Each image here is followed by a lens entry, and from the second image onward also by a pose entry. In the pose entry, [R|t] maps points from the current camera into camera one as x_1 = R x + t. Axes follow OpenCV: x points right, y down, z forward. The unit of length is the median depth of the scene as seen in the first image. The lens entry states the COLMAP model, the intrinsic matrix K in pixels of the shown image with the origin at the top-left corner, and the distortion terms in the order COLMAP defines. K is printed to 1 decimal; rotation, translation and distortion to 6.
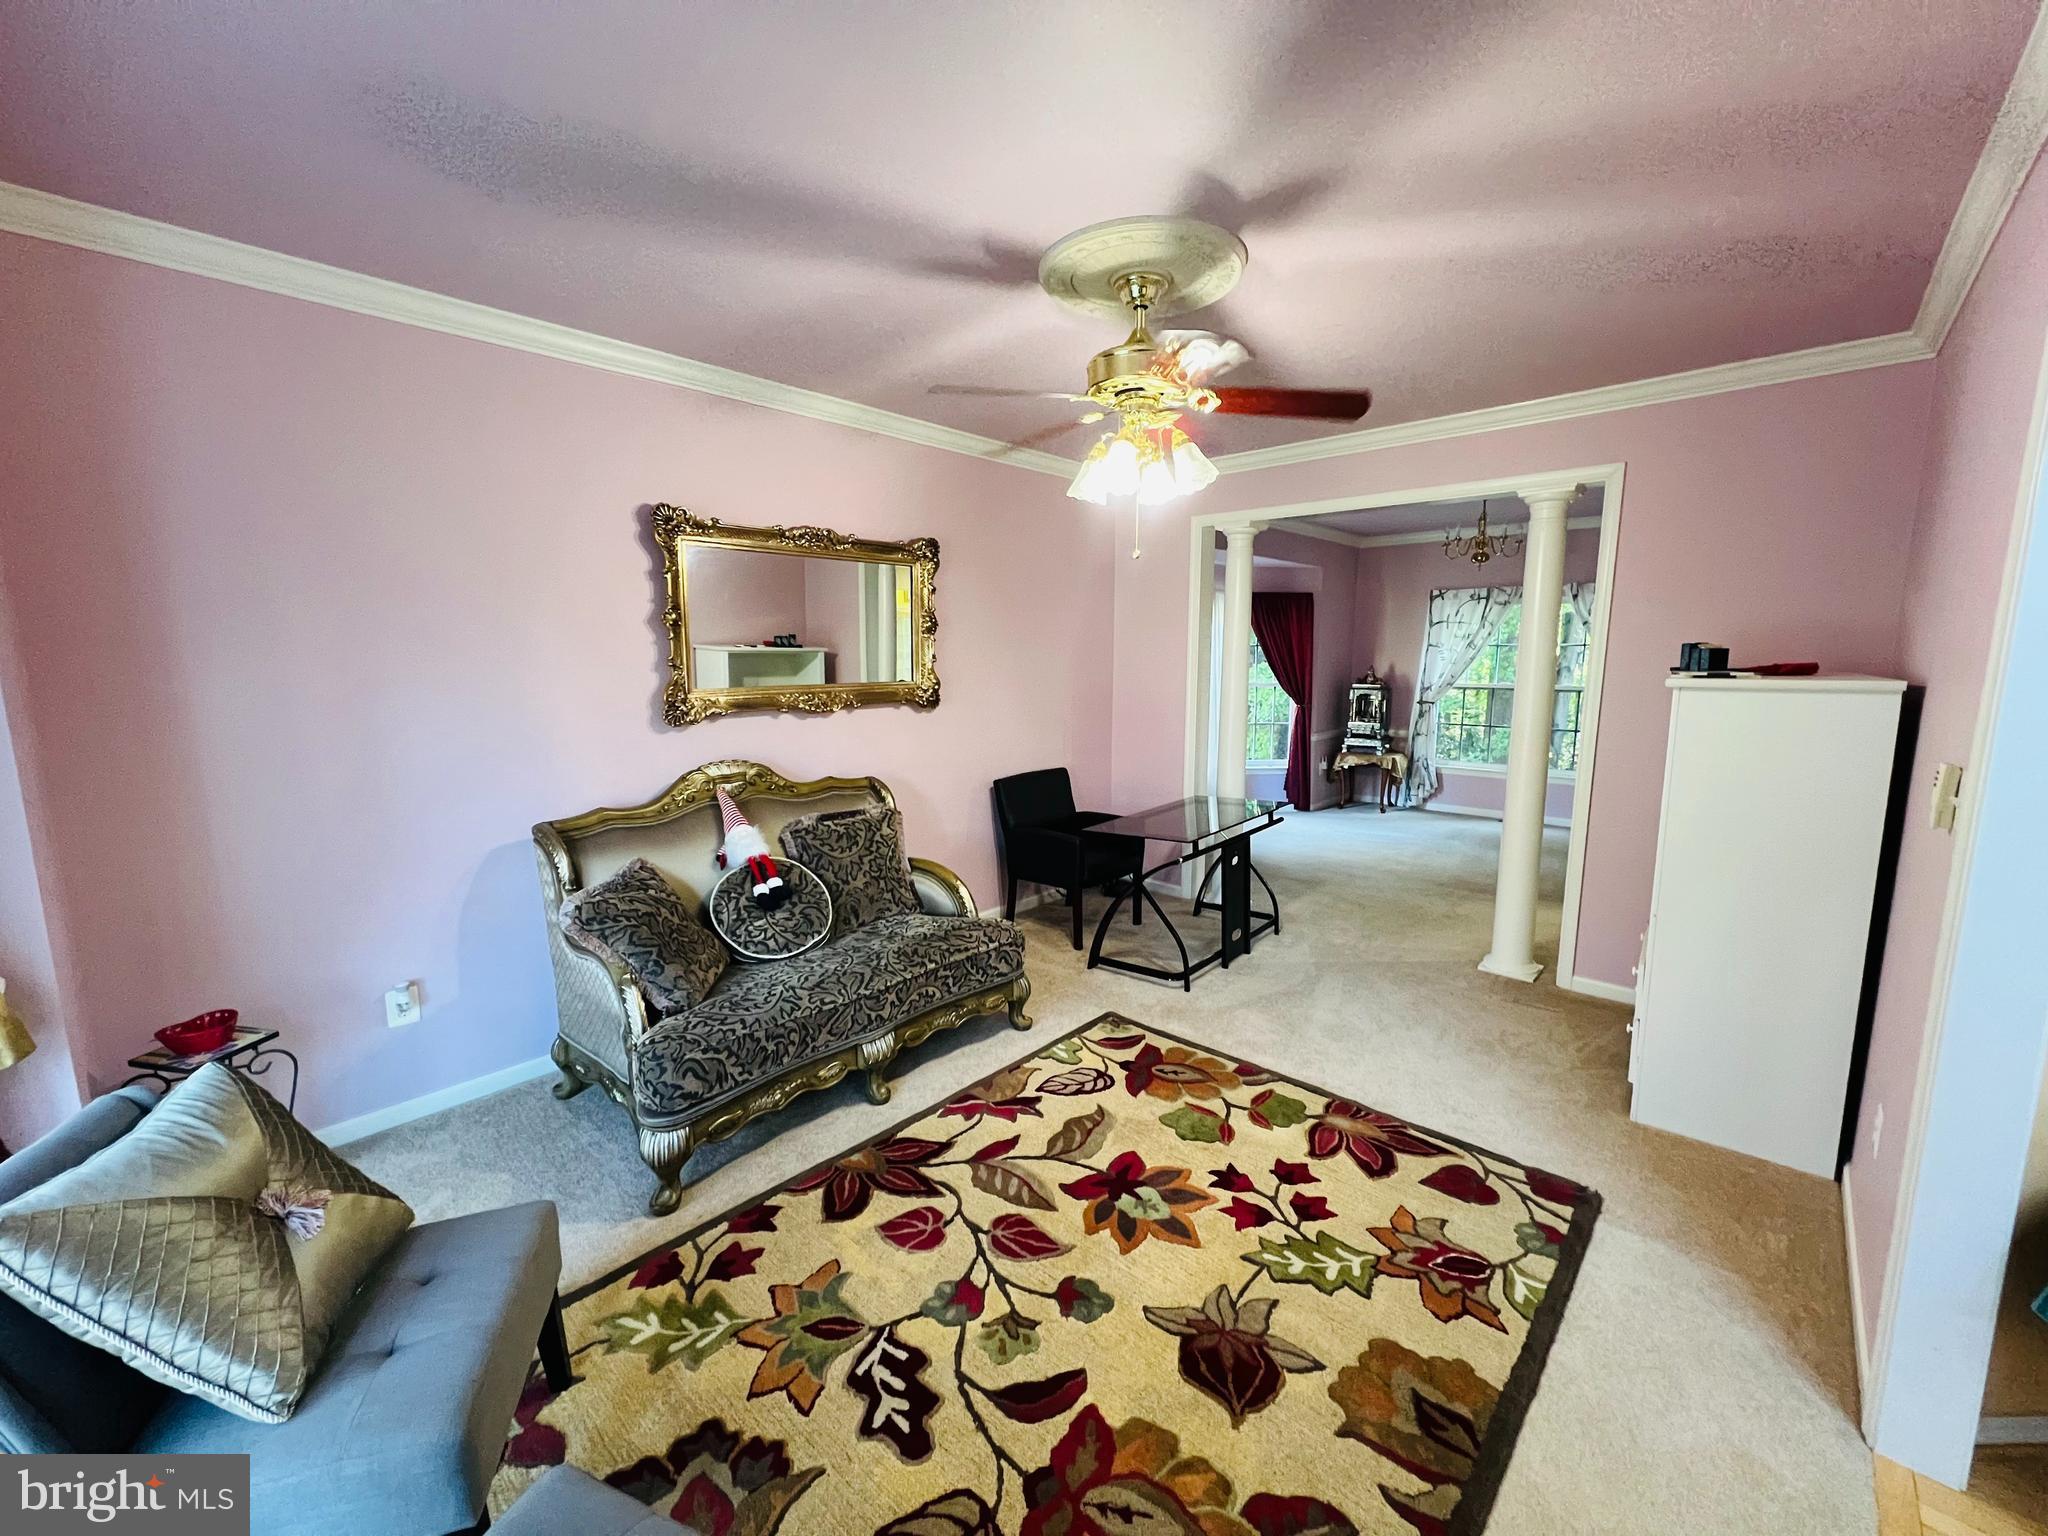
lens RADIAL K [[820.1, 0, 1020.7], [0, 820.1, 776.3], [0, 0, 1]] dist [0.002211, 0.000757]
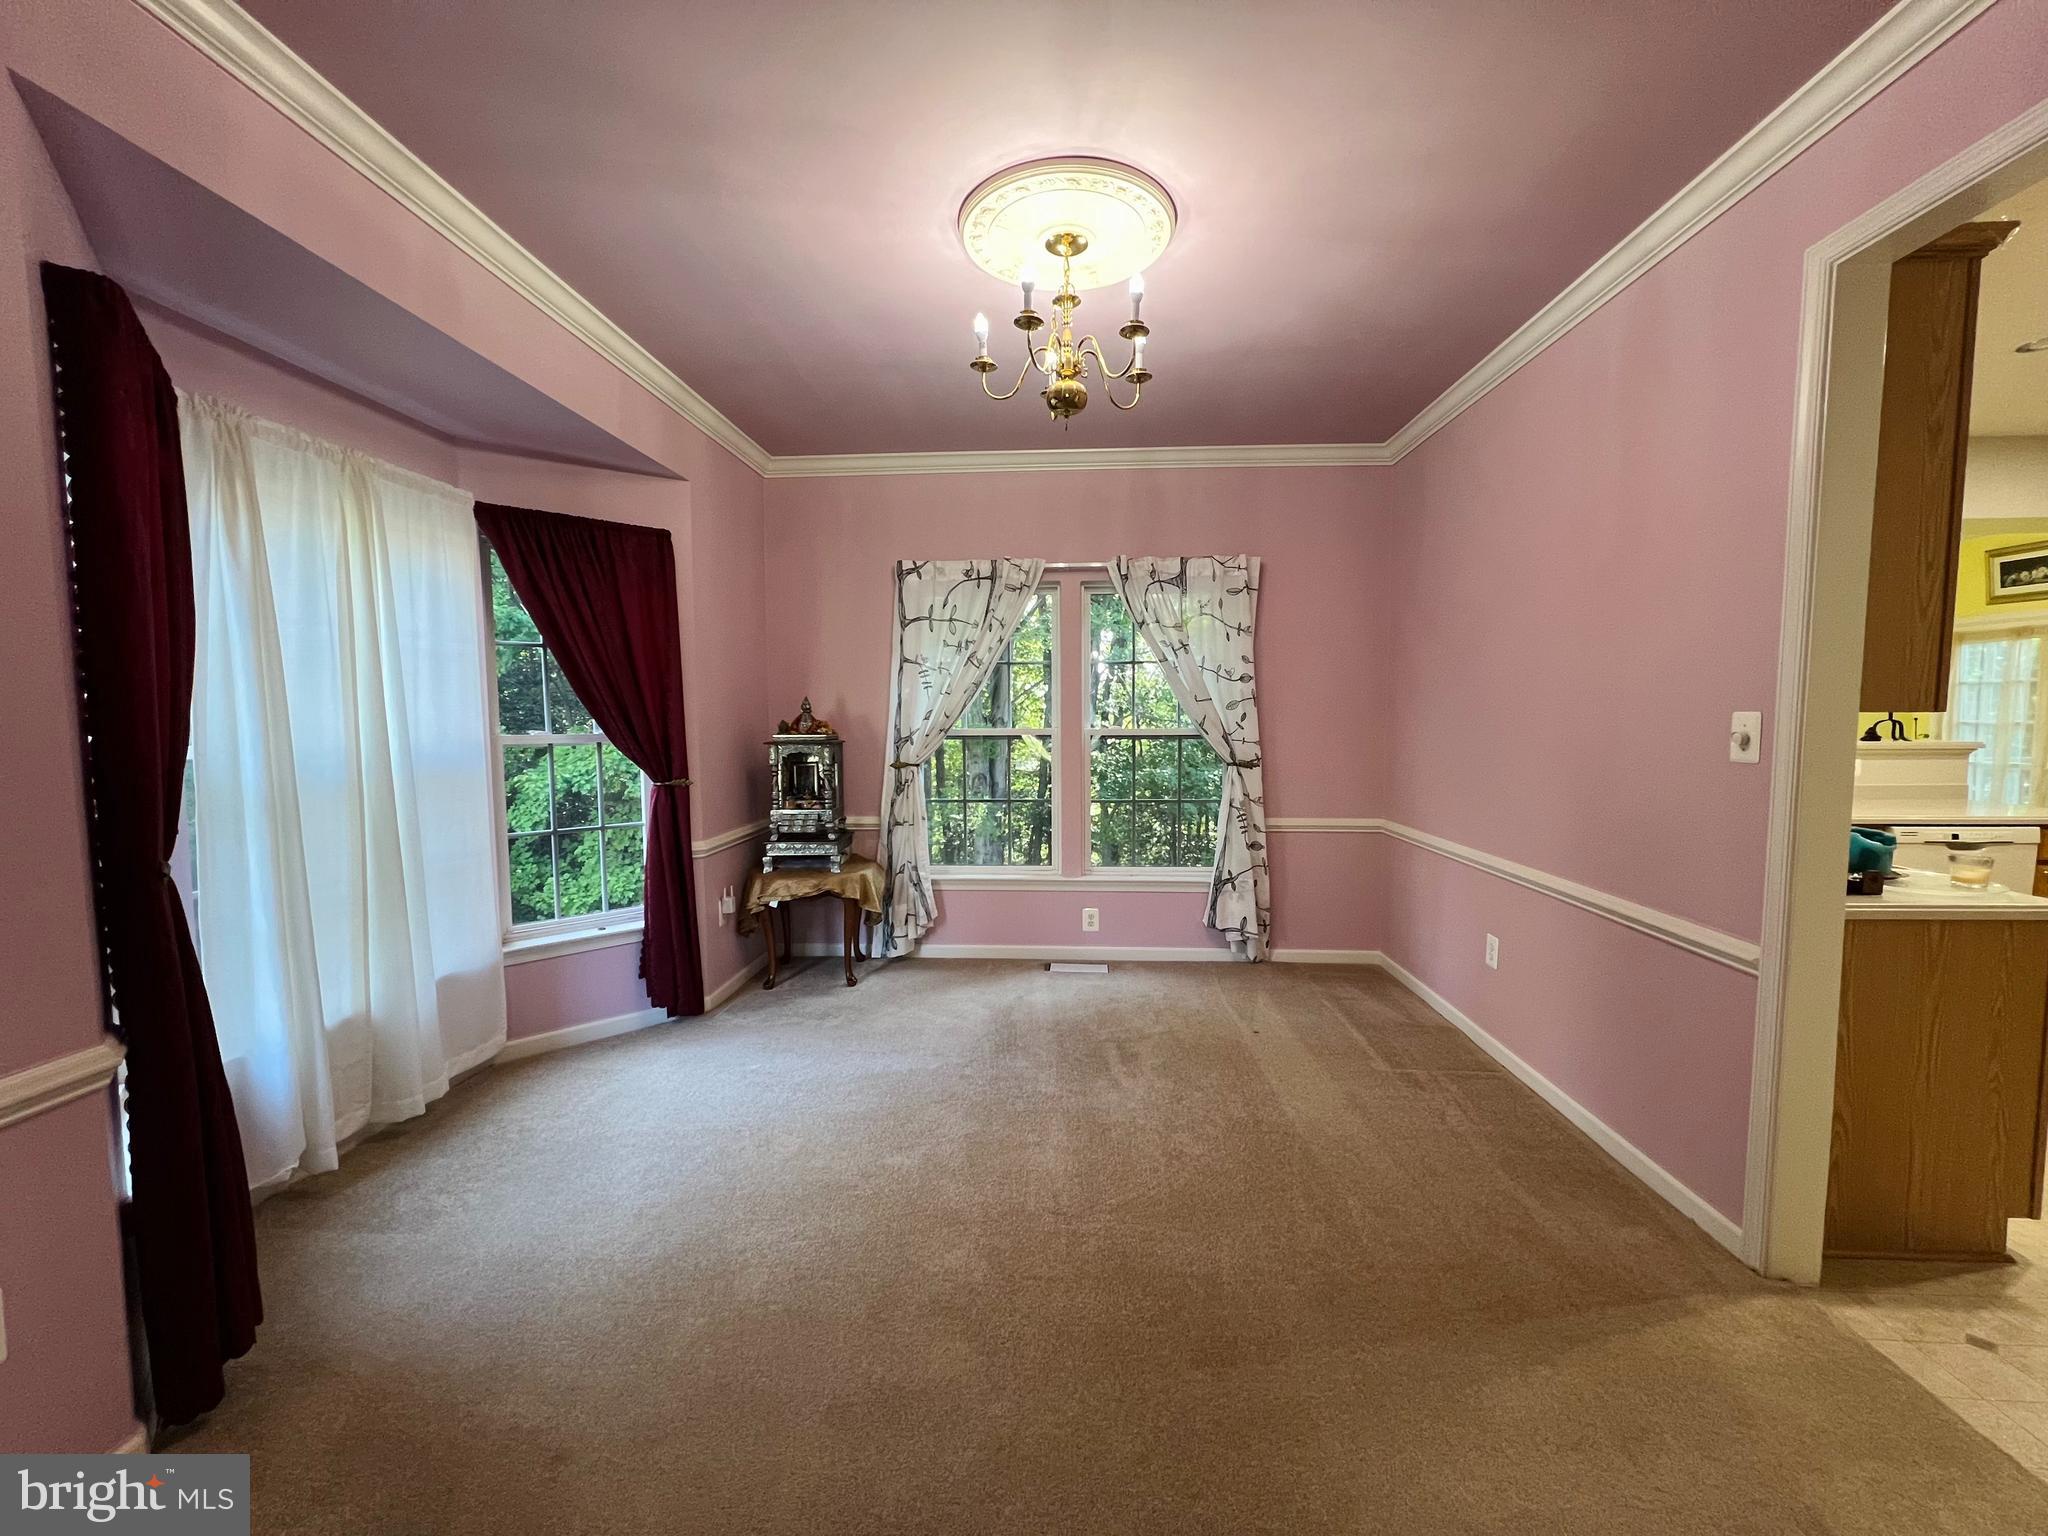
lens RADIAL K [[820.1, 0, 1029.8], [0, 820.1, 778.2], [0, 0, 1]] dist [0.002211, 0.000757]
pose [[0.772965, -0.047192, 0.632692, 0.210226], [0.093333, 0.994838, -0.039822, -0.051464], [-0.627546, 0.089832, 0.773379, 0.523062]]
